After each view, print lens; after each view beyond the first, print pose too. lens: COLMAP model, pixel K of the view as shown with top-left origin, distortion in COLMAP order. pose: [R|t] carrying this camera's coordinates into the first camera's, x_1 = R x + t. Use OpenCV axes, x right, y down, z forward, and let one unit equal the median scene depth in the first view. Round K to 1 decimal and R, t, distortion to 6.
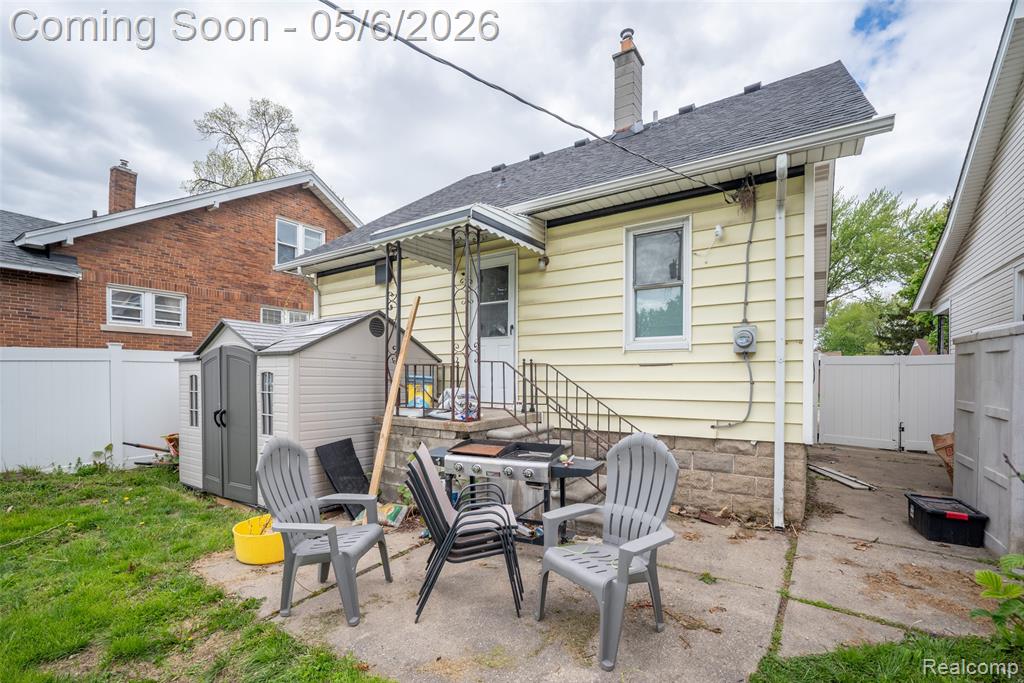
lens RADIAL K [[459.6, 0, 511.8], [0, 459.6, 376.5], [0, 0, 1]] dist [-0.000387, -0.000086]
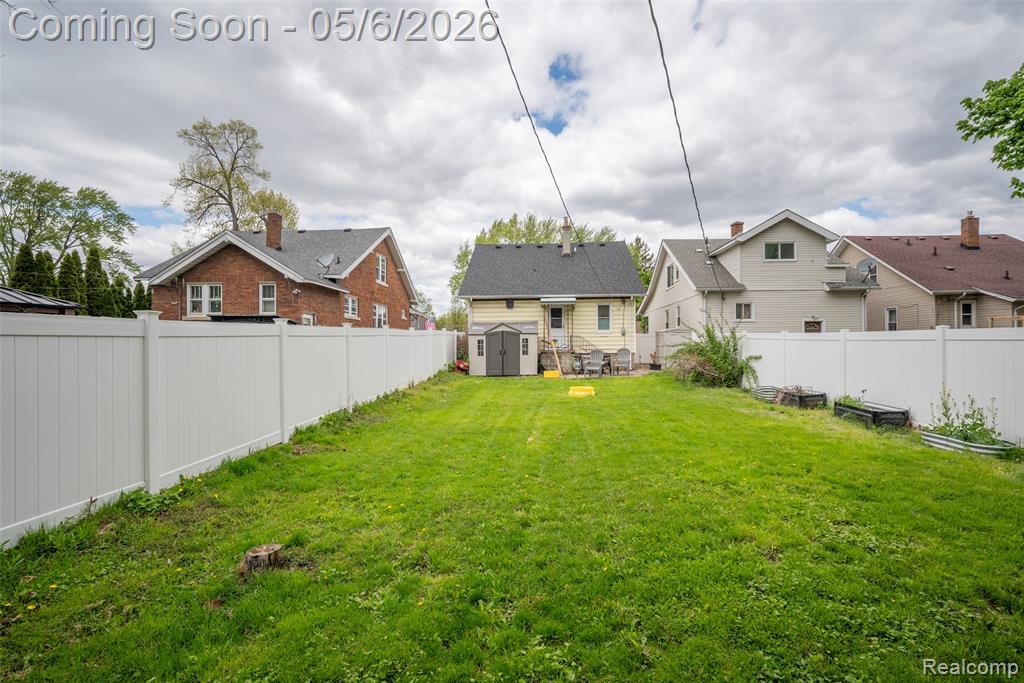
lens RADIAL K [[472.8, 0, 512.0], [0, 472.8, 341.5], [0, 0, 1]] dist [-0.000394, 0.000055]
pose [[0.871616, -0.001444, 0.490188, -2.203031], [0.002687, 0.999995, -0.001832, 0.020774], [-0.490183, 0.002914, 0.871615, -2.047803]]
